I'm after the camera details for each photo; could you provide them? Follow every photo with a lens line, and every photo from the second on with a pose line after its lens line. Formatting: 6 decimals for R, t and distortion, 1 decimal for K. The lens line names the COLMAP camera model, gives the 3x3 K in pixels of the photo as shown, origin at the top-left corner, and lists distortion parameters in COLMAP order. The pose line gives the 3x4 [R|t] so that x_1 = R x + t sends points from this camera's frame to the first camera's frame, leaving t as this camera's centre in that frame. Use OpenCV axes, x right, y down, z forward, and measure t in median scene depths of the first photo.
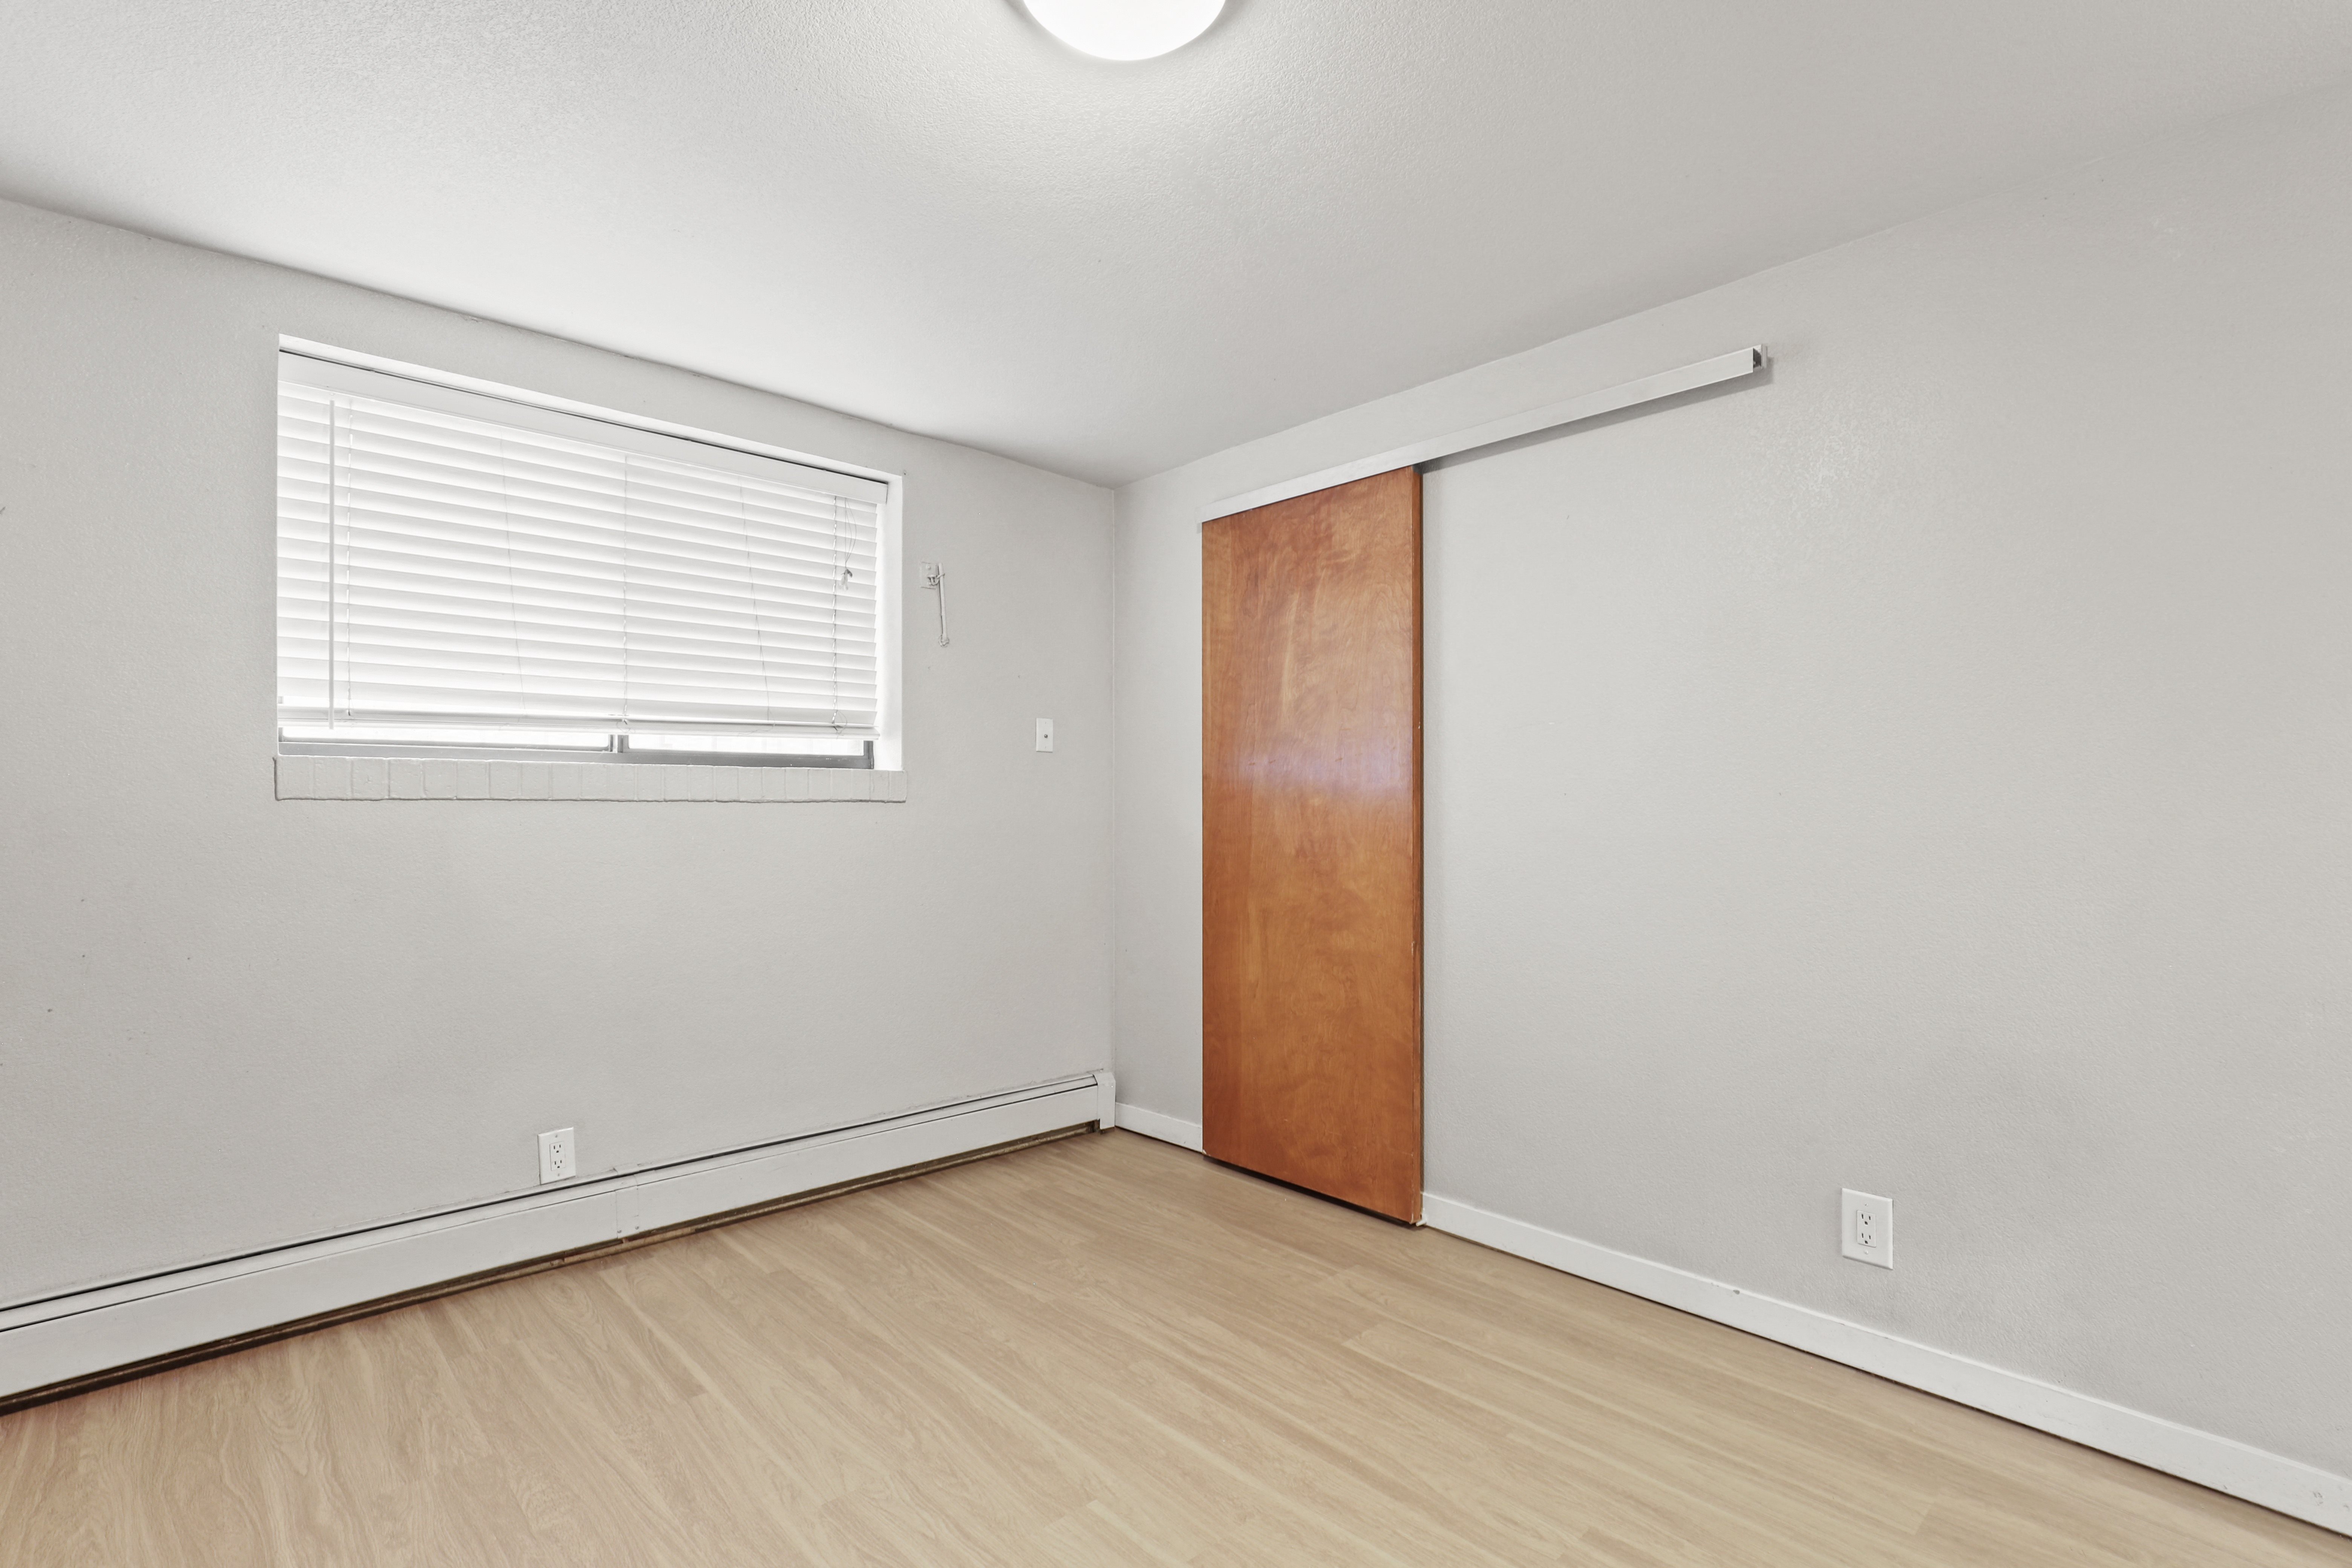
lens RADIAL K [[1114.6, 0, 1155.6], [0, 1114.6, 788.1], [0, 0, 1]] dist [0.001024, 0.000052]
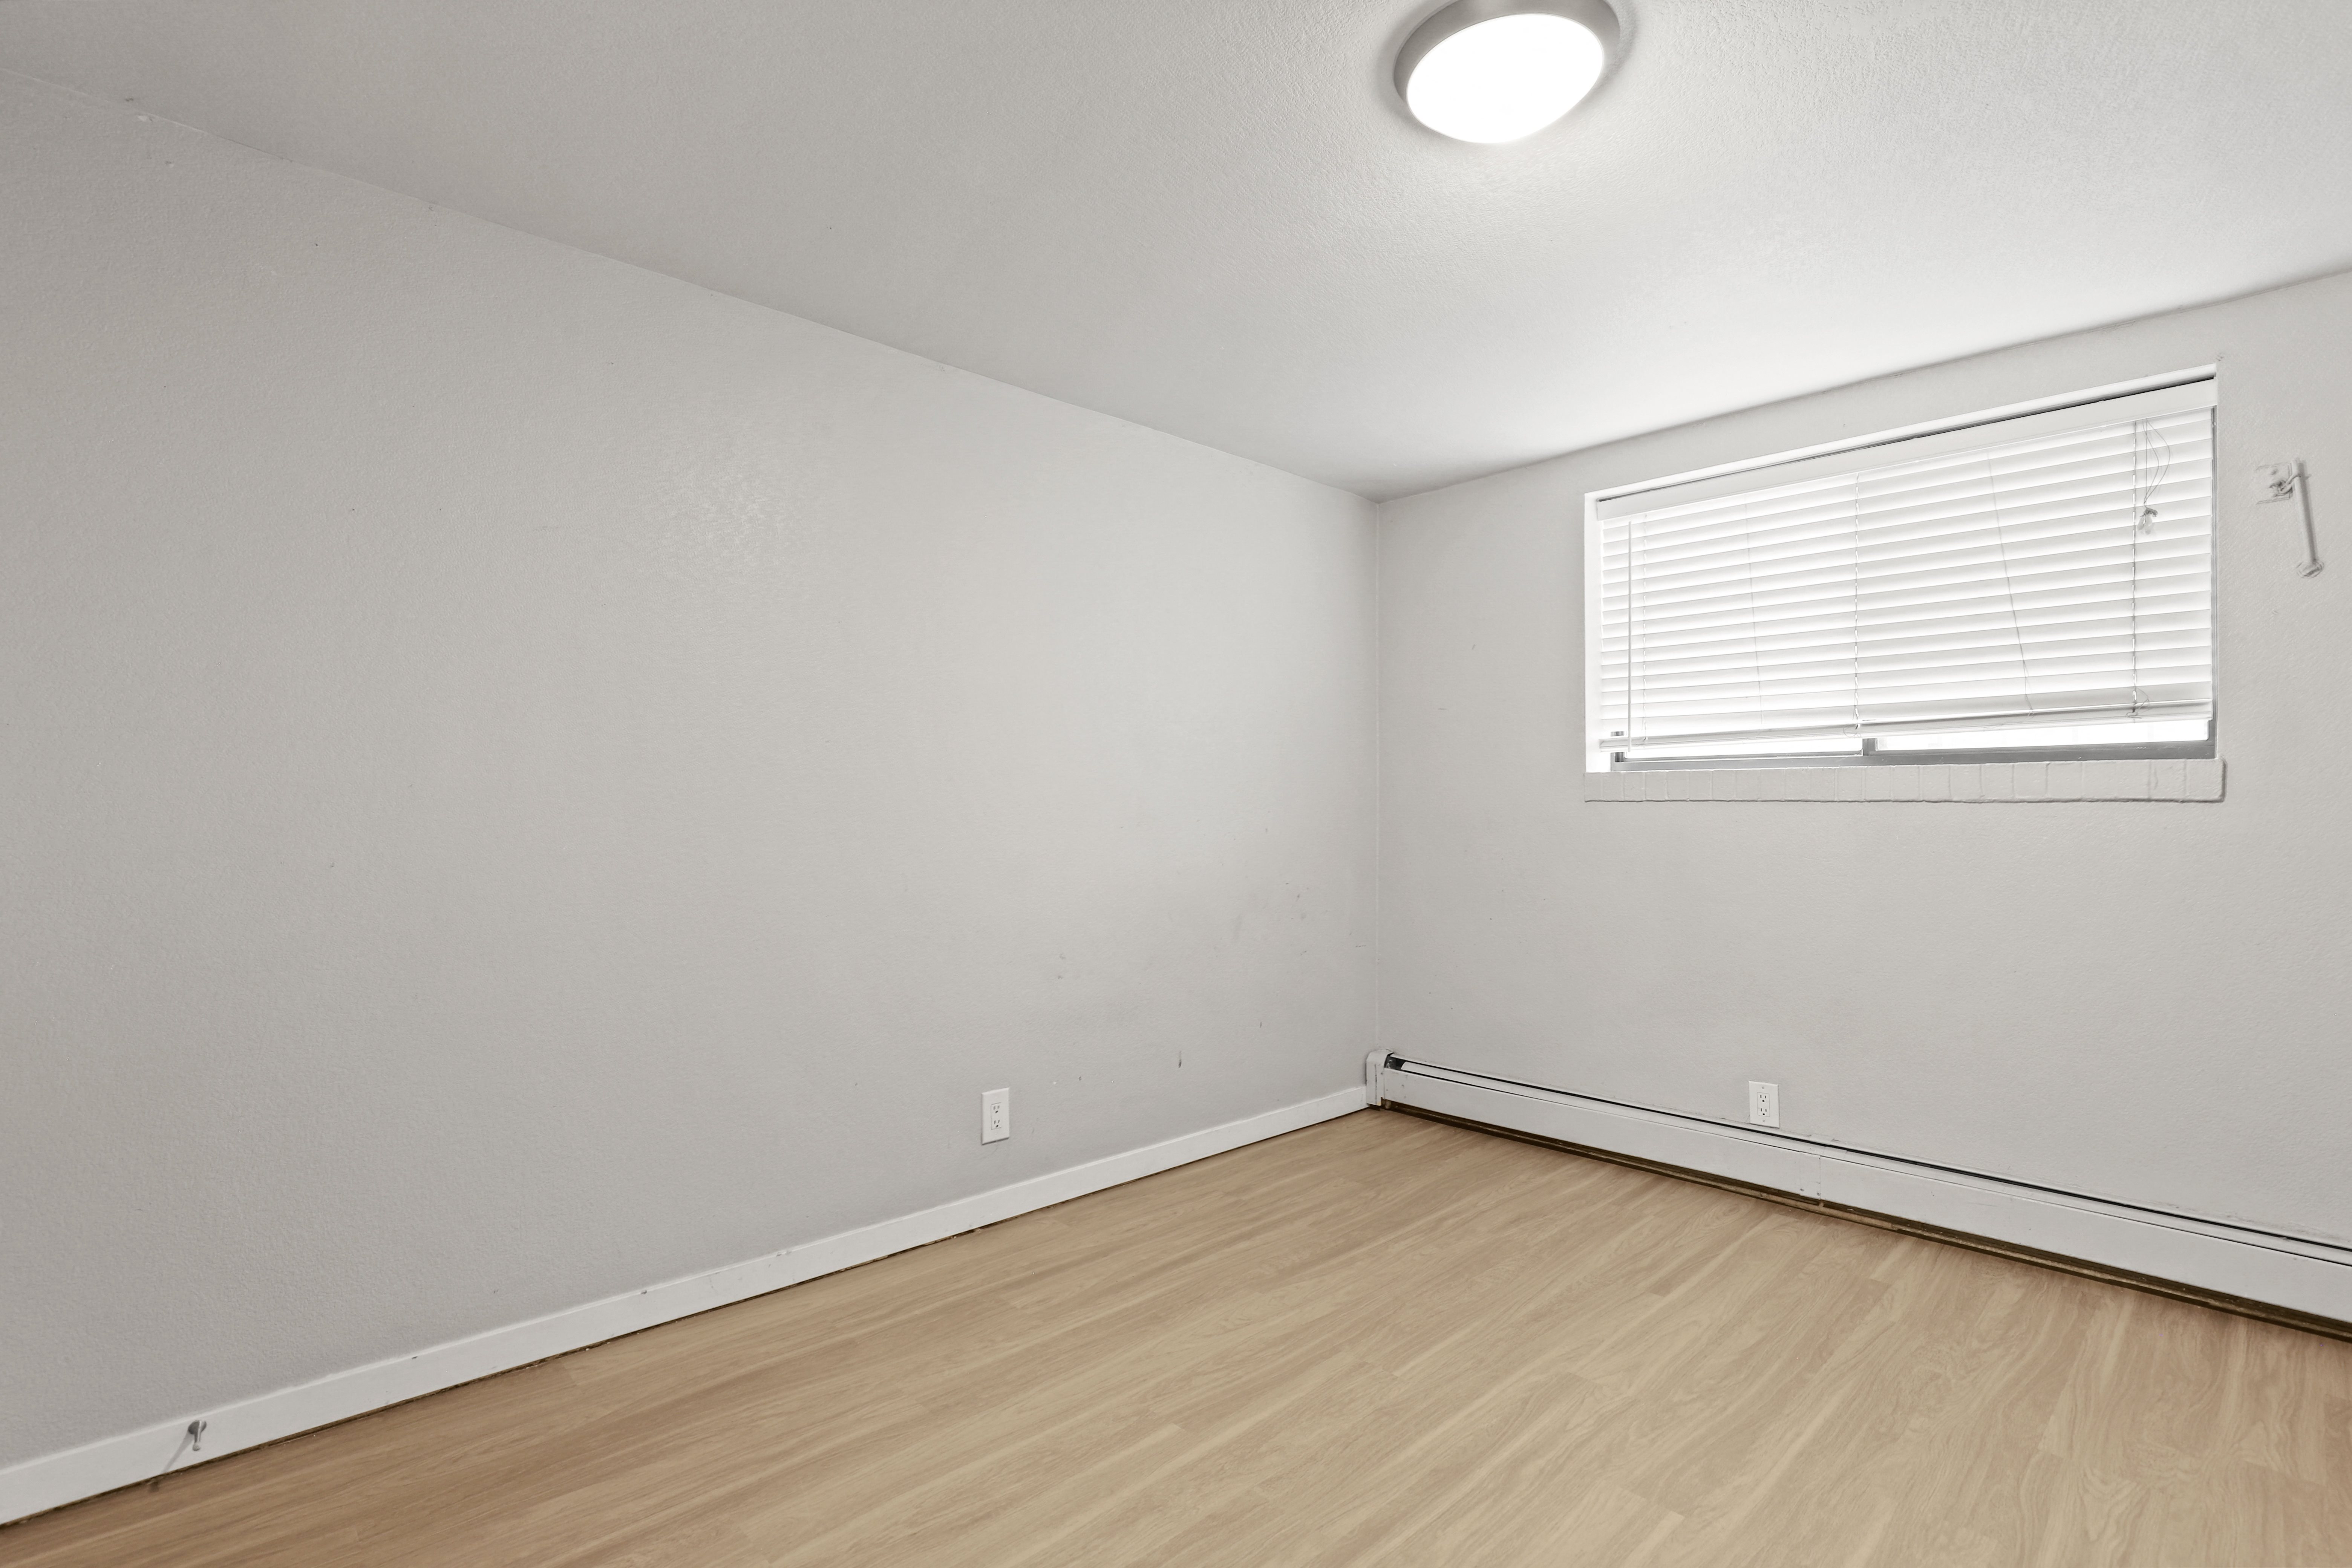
lens RADIAL K [[1114.6, 0, 1211.7], [0, 1114.6, 795.0], [0, 0, 1]] dist [0.001024, 0.000052]
pose [[0.039505, -0.011933, -0.999148, 0.527426], [0.010716, 0.999876, -0.011518, 0.010727], [0.999162, -0.010252, 0.039628, 0.325356]]
